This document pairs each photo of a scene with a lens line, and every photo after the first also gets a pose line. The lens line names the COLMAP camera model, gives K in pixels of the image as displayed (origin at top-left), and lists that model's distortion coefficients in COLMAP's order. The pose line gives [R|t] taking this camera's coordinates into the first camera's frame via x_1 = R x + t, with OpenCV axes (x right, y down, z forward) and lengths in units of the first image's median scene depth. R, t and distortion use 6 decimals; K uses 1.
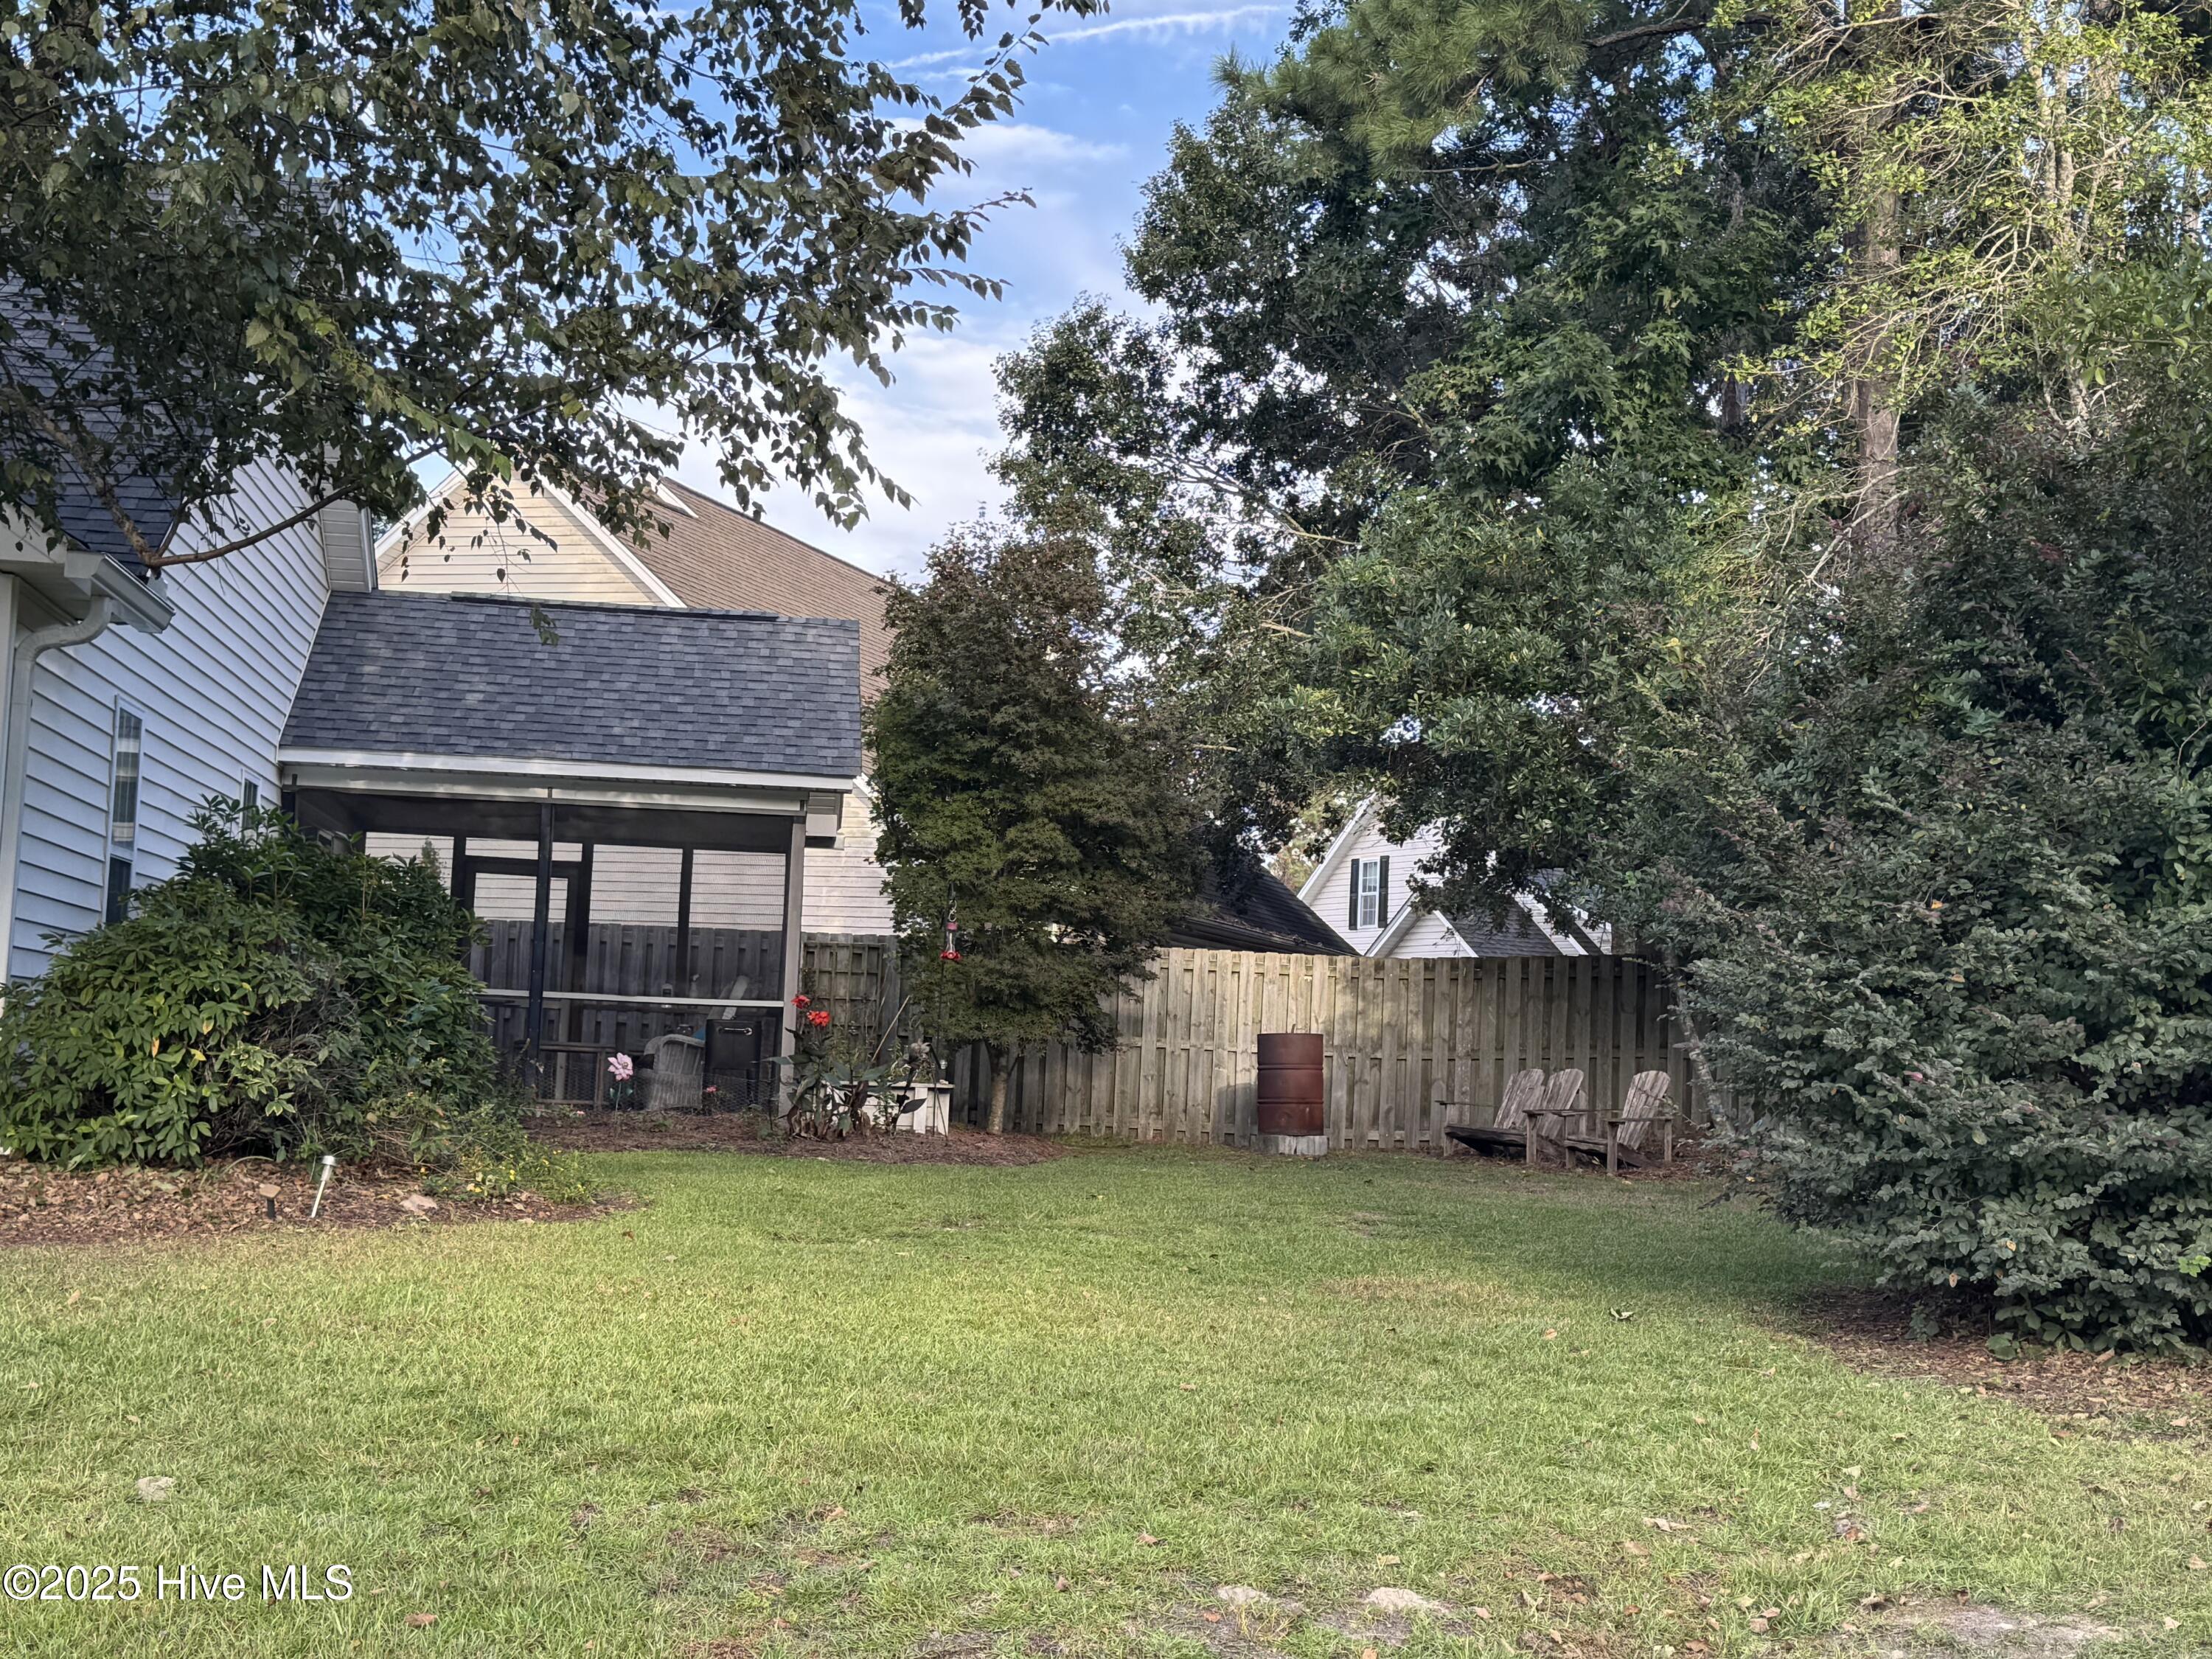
lens RADIAL K [[2867.3, 0, 1107.4], [0, 2867.3, 828.4], [0, 0, 1]] dist [0.175334, 0.000000]
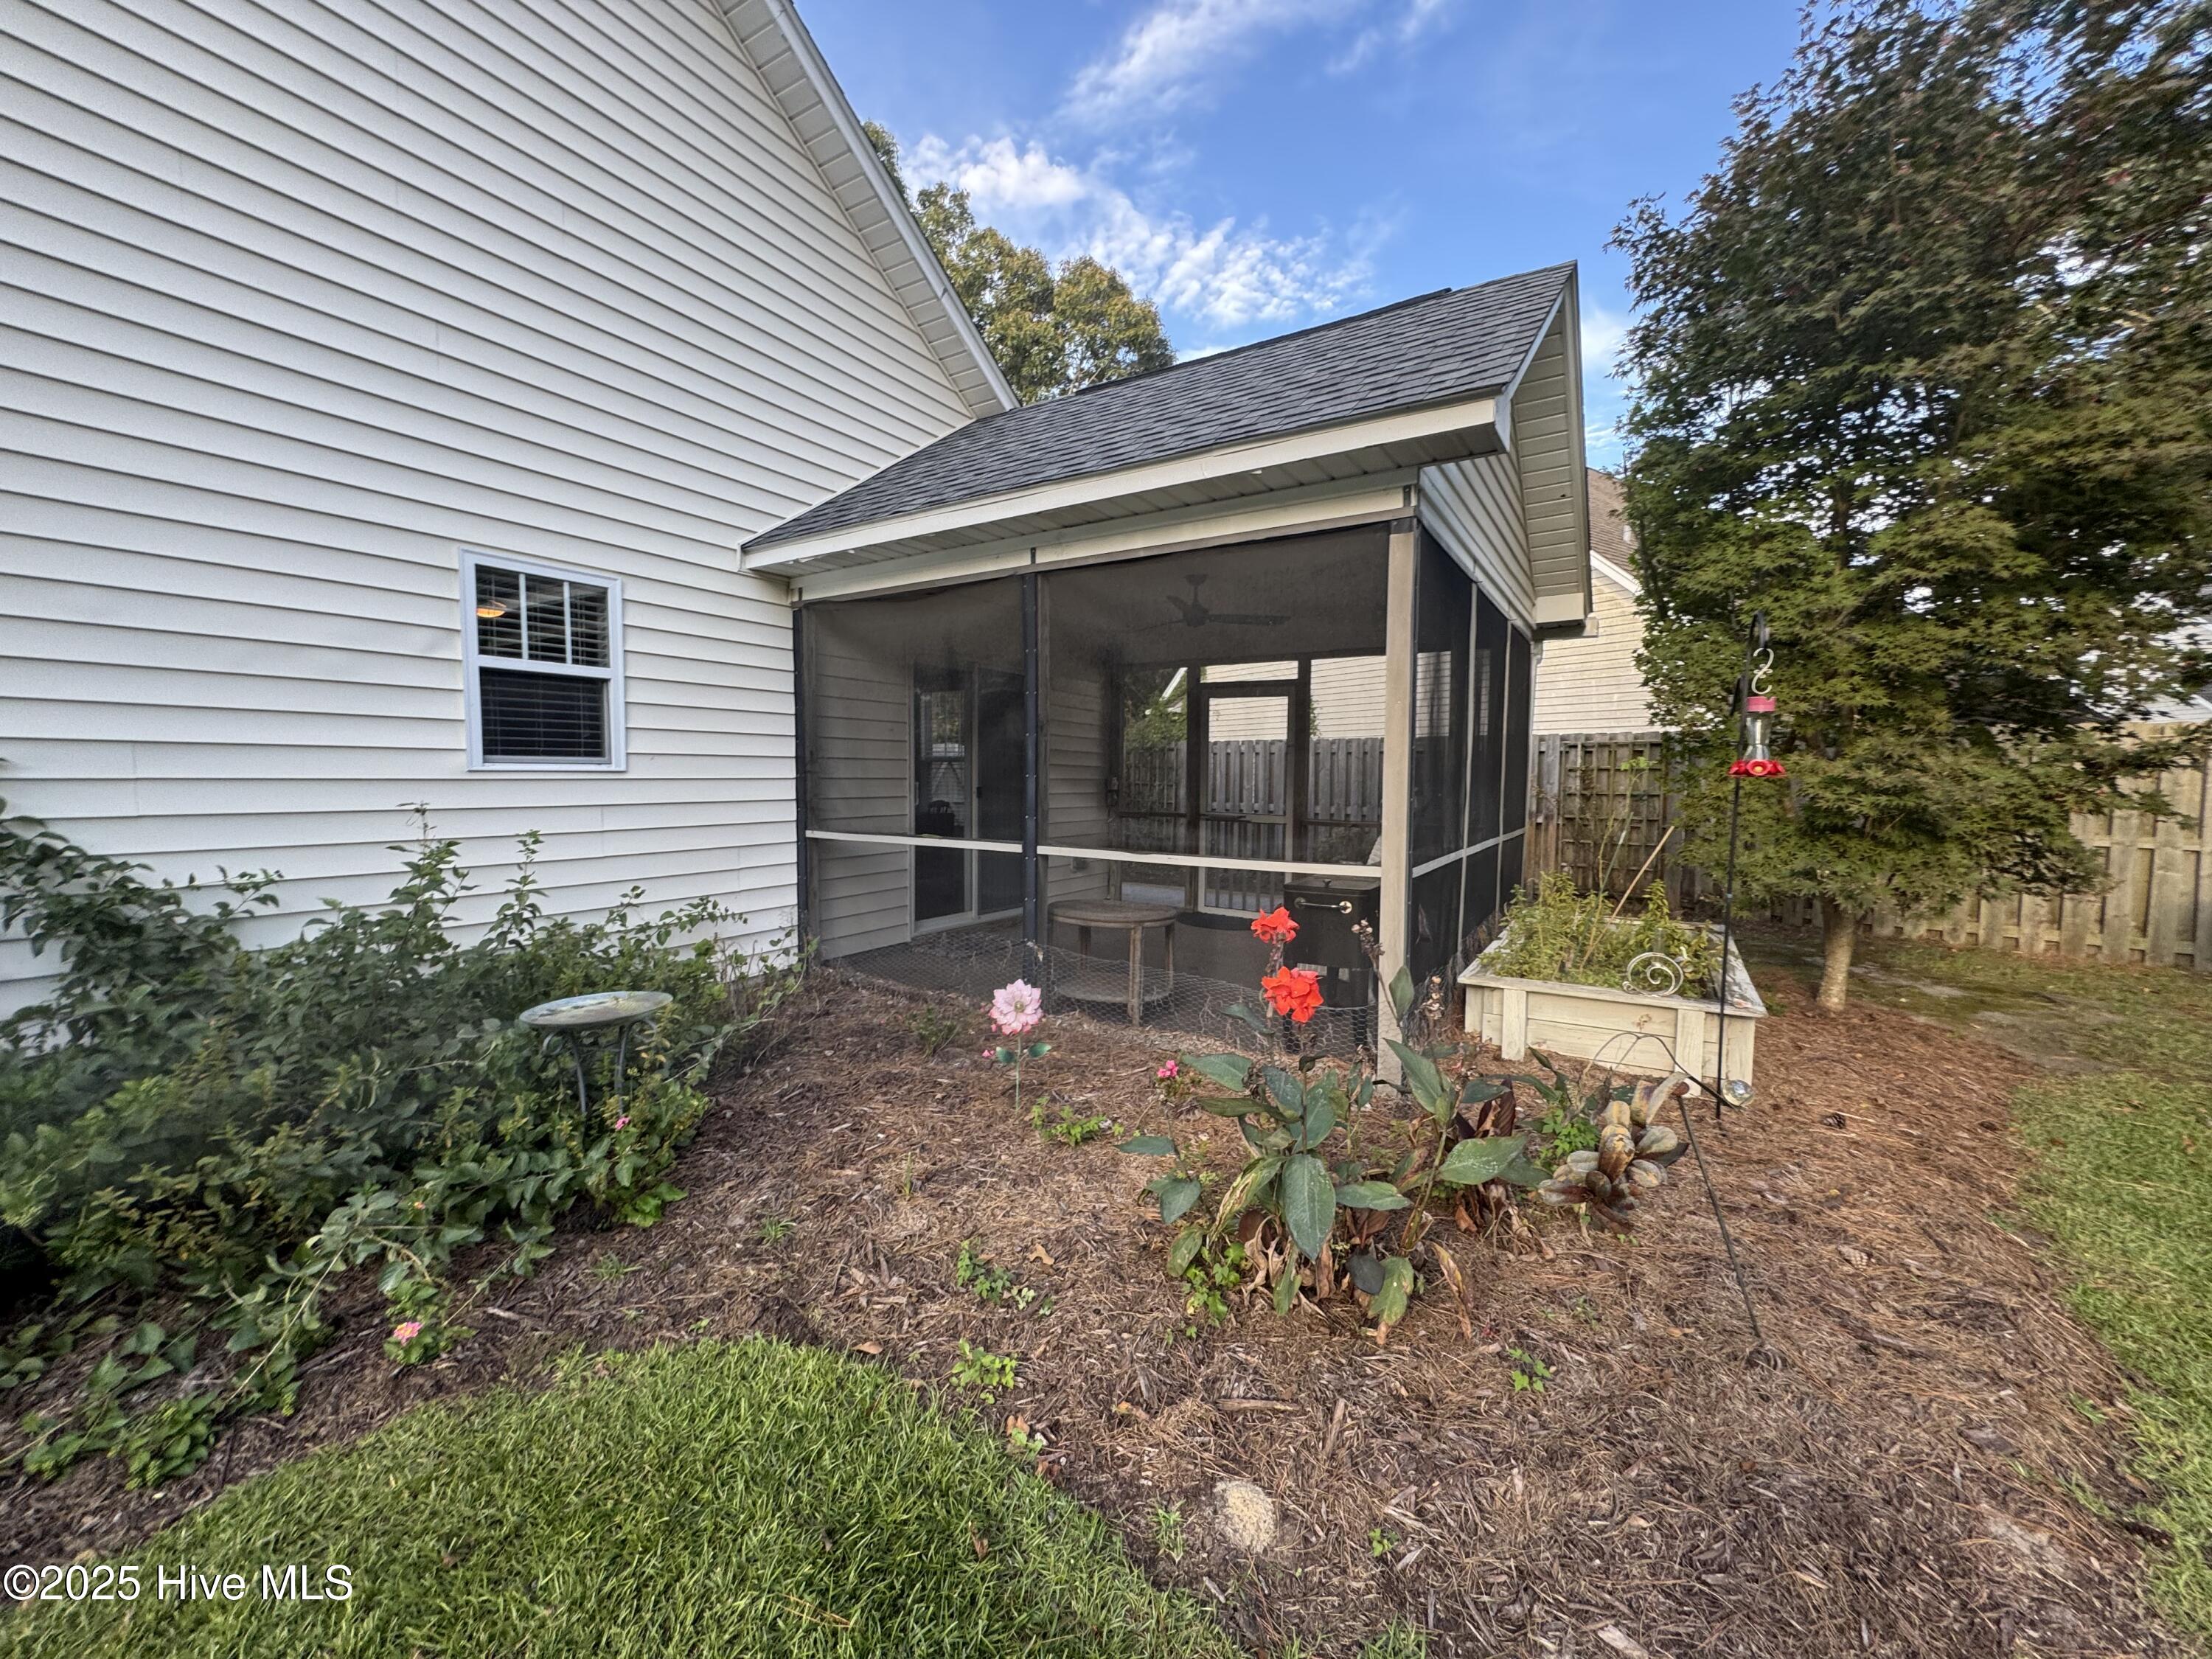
lens RADIAL K [[886.7, 0, 1100.8], [0, 886.7, 827.4], [0, 0, 1]] dist [-0.002369, -0.000289]
pose [[0.777265, 0.000467, -0.629173, -0.039872], [0.079746, 0.991862, 0.099252, 0.026289], [0.624099, -0.127319, 0.770902, 0.695119]]
